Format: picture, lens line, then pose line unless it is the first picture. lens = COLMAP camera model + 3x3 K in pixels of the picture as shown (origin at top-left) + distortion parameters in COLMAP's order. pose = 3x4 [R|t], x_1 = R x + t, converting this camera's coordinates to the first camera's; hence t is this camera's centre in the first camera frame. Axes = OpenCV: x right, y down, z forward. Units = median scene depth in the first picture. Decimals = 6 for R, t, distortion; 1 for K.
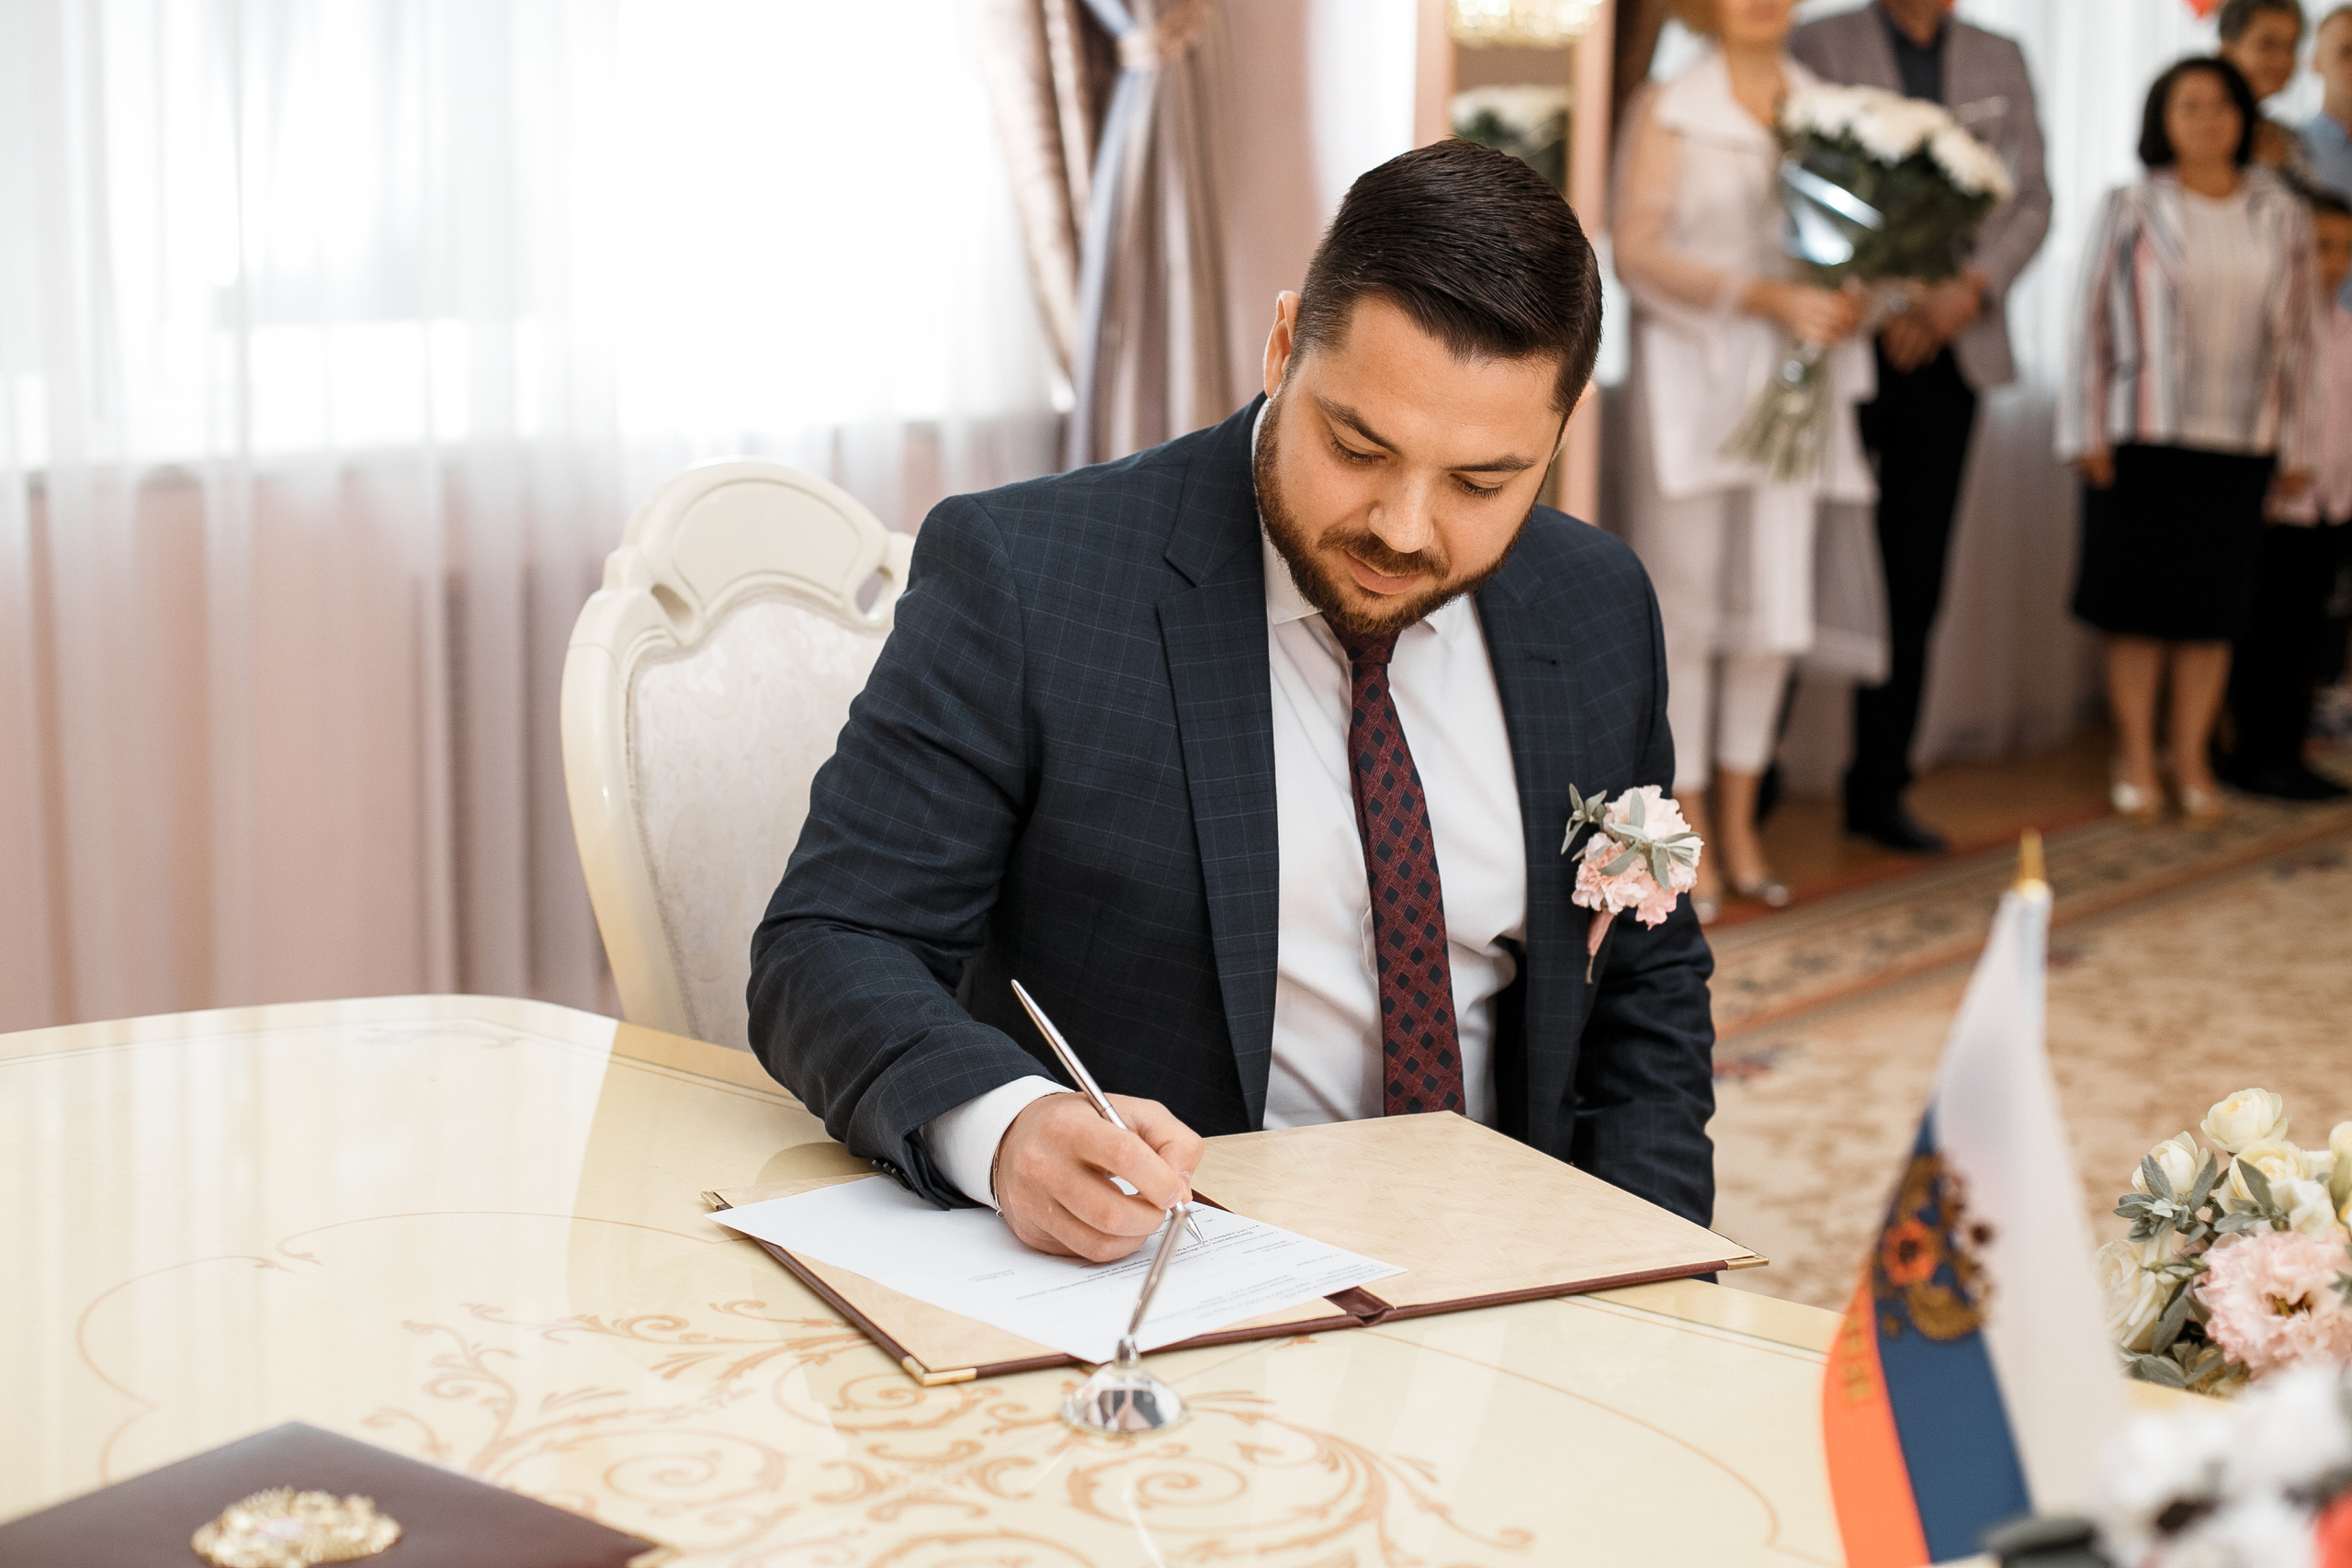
lens RADIAL K [[3414.2, 0, 1176.0], [0, 3414.2, 784.0], [0, 0, 1]] dist [-0.111181, -0.052713]
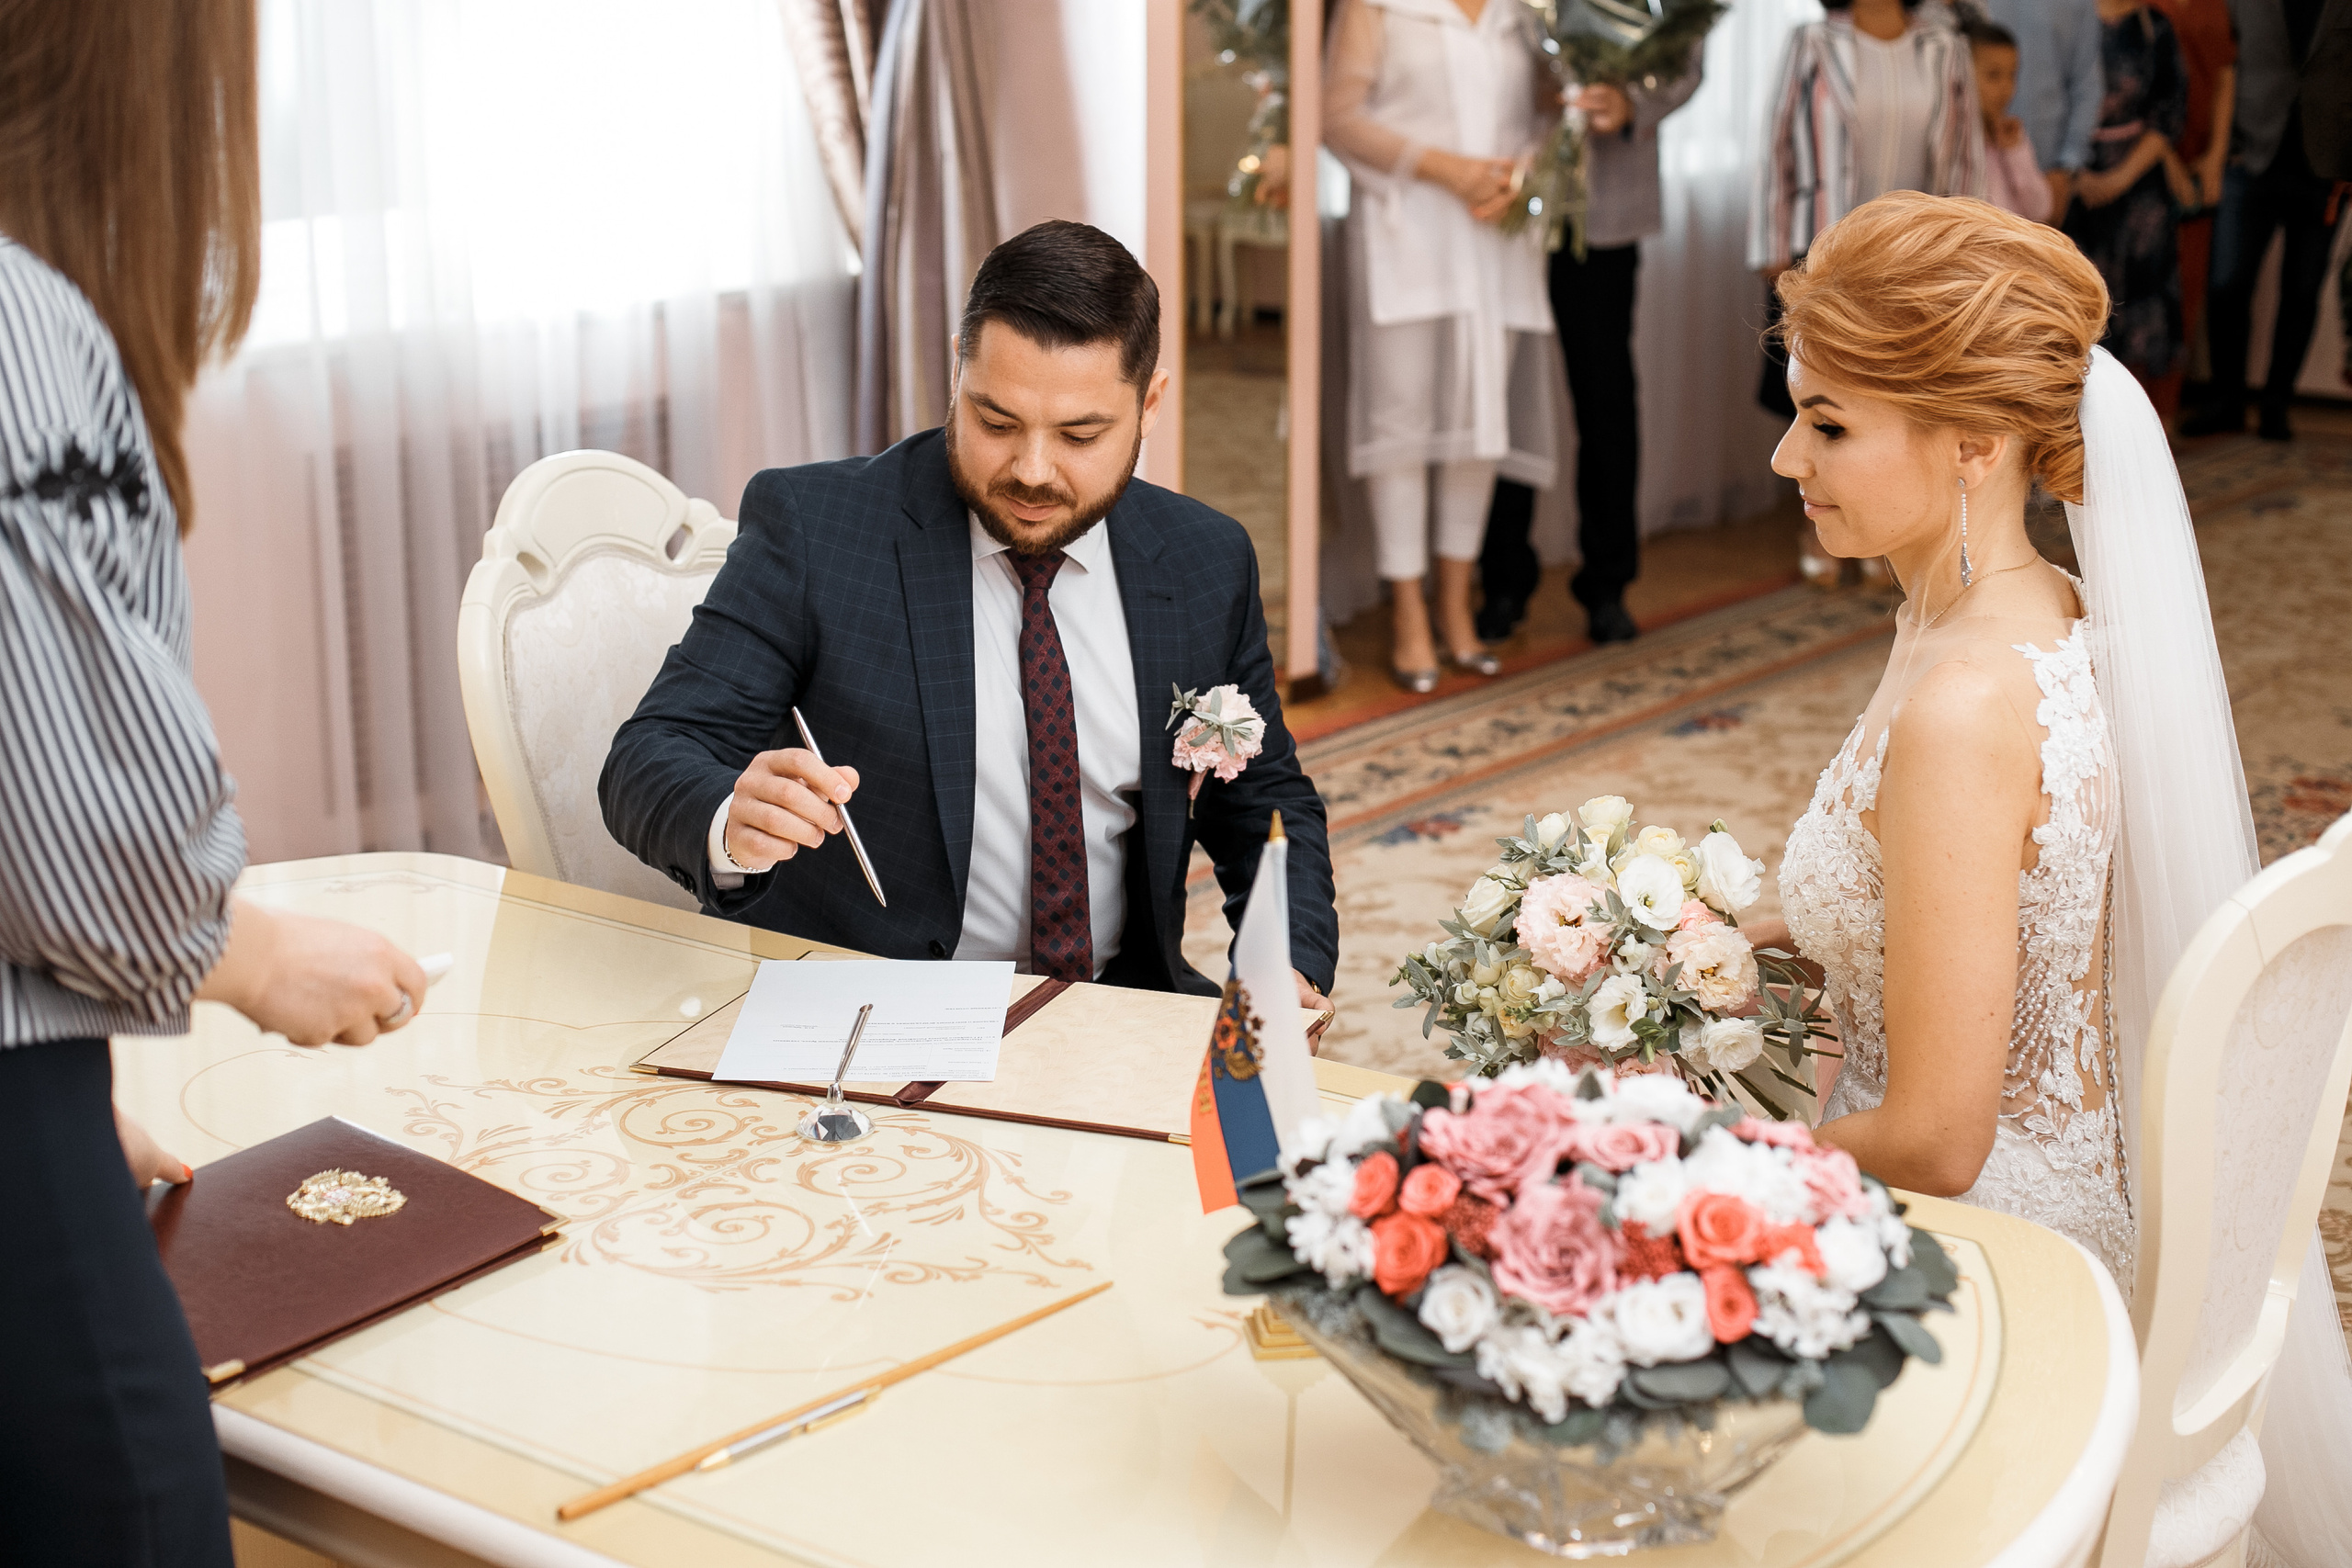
lens RADIAL K [[3414.2, 0, 1176.0], [0, 3414.2, 784.0], [0, 0, 1]] dist [-0.111181, -0.052713]
pose [[0.998756, -0.029319, 0.040334, 0.057738], [0.025823, 0.996080, 0.084604, -0.076301], [-0.042656, -0.083457, 0.995598, -0.414118]]
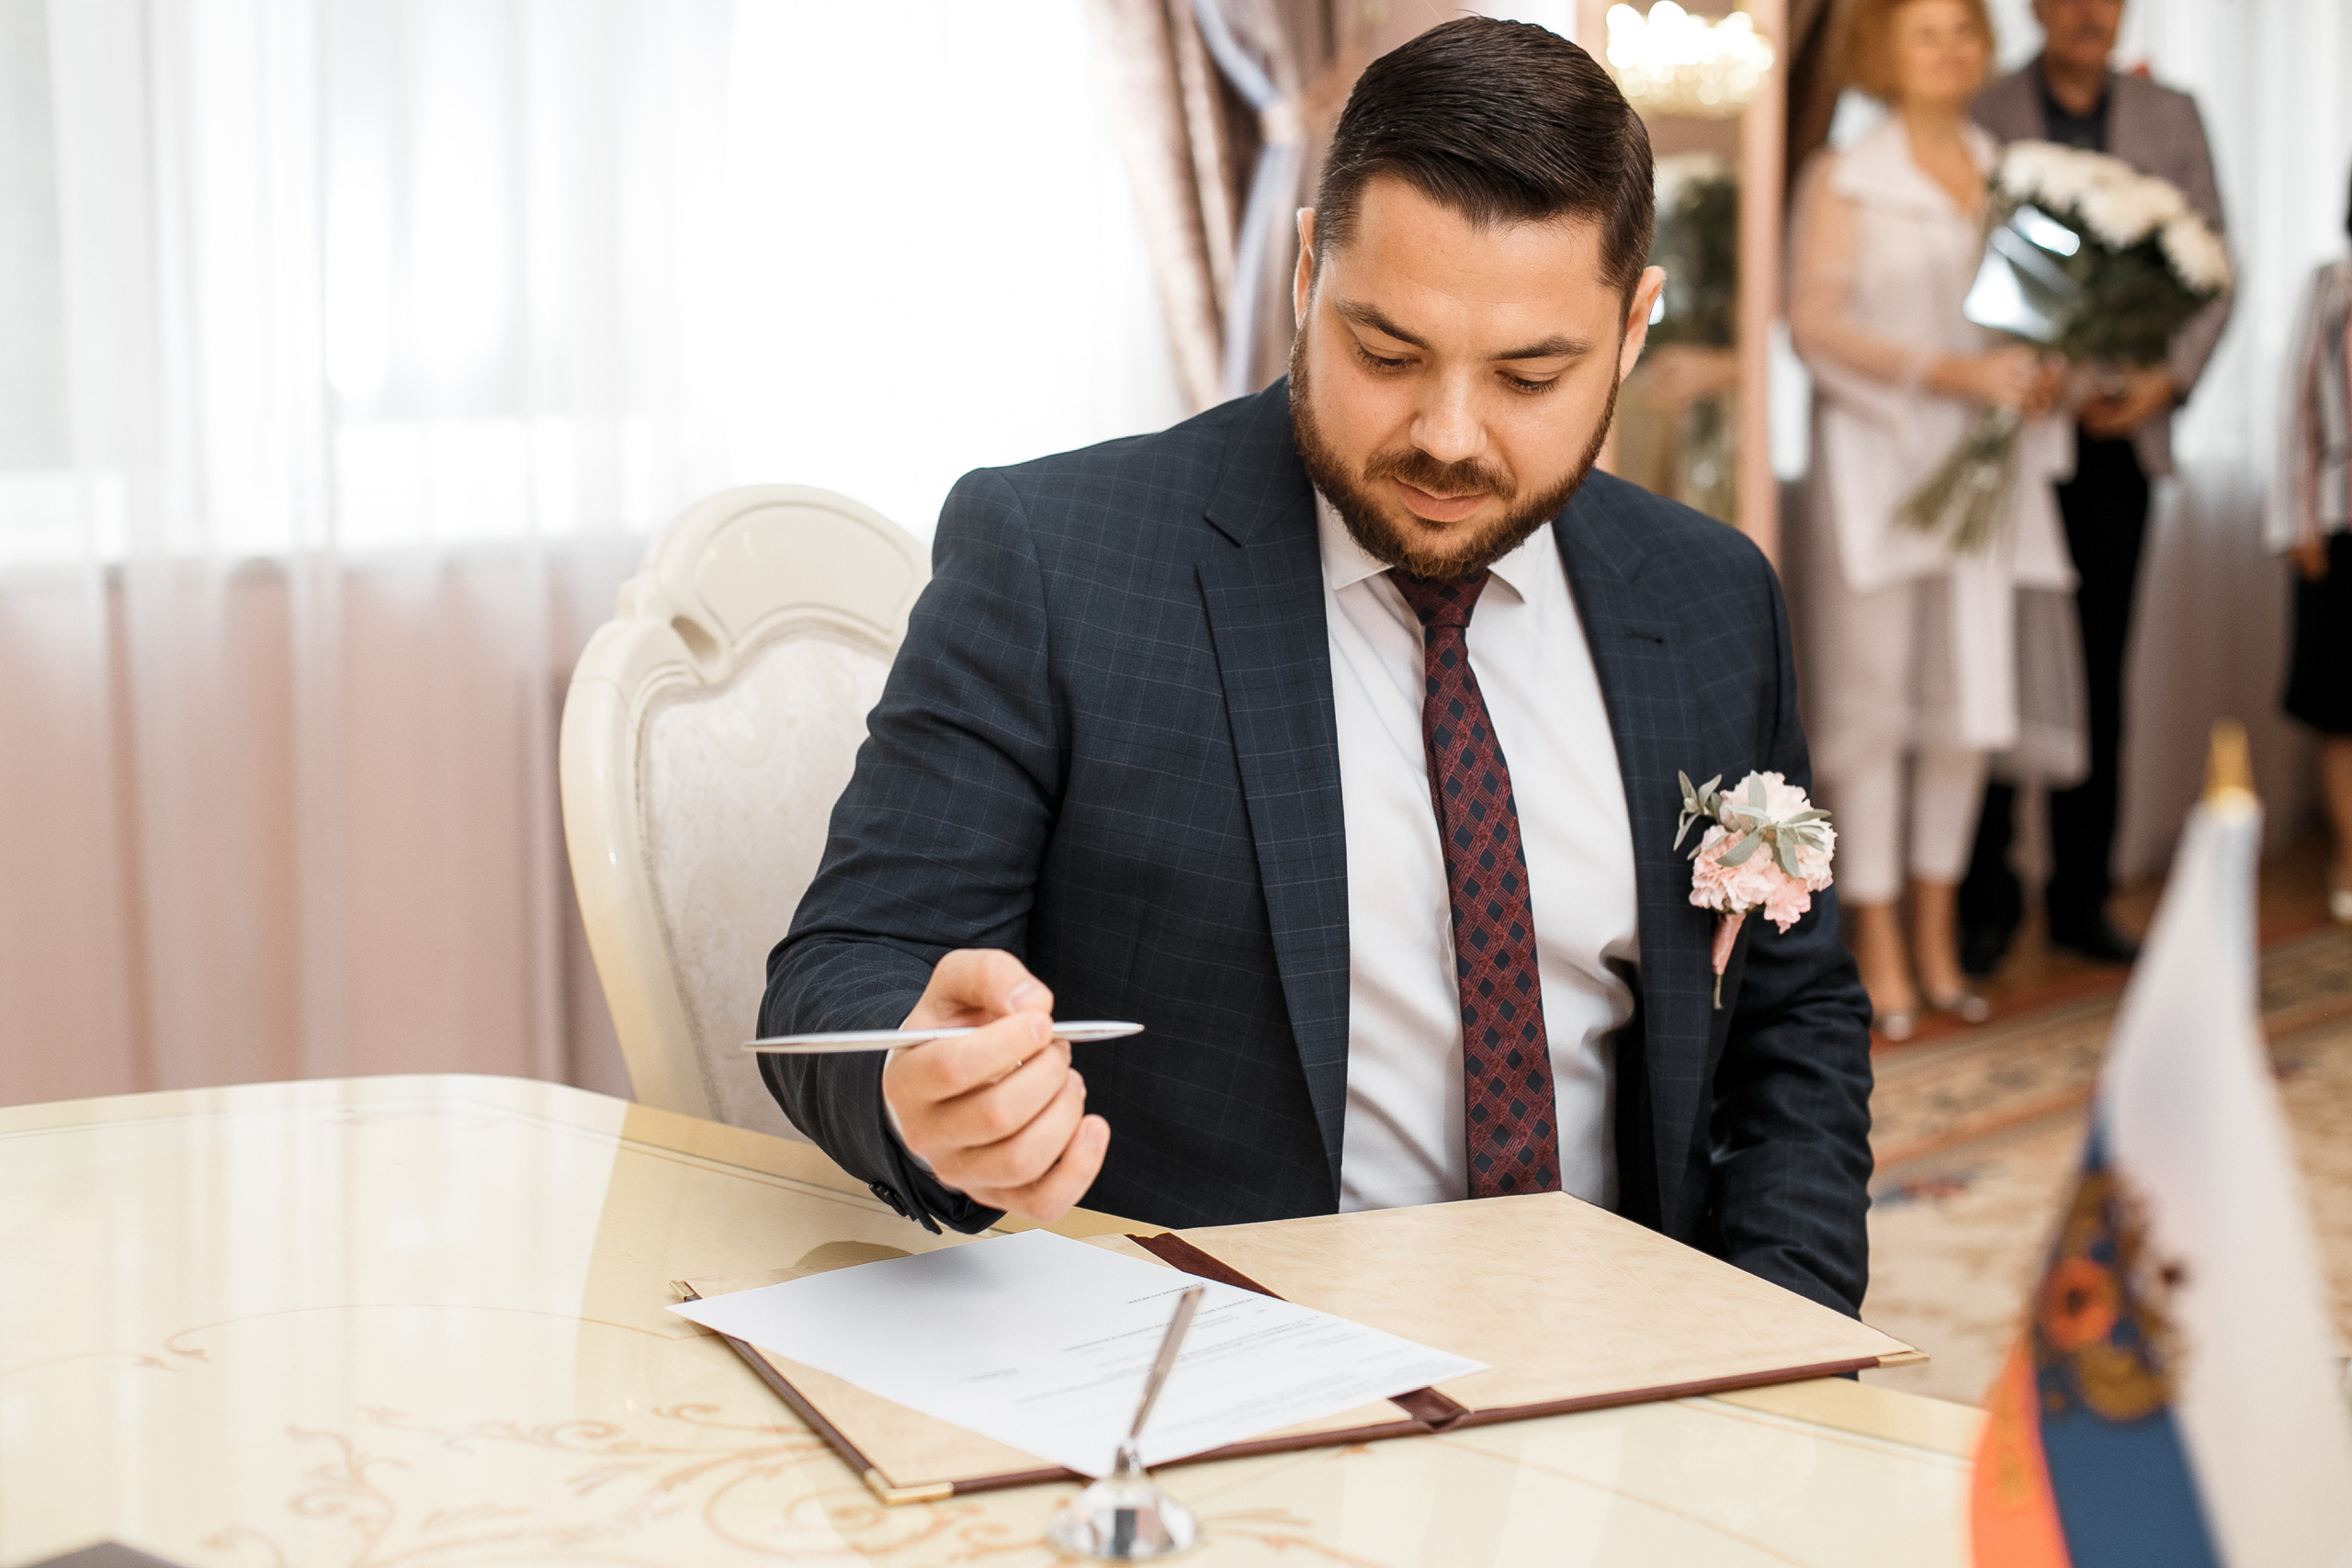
lens RADIAL K [[3422.6, 0, 1176.0], [0, 3422.6, 784.0], [0, 0, 1]] dist [-0.120335, -0.035173]
pose [[0.998148, -0.012374, -0.059557, 0.031476], [0.009711, 0.998949, -0.044795, 0.027377], [0.060049, 0.044134, 0.997219, 0.118488]]
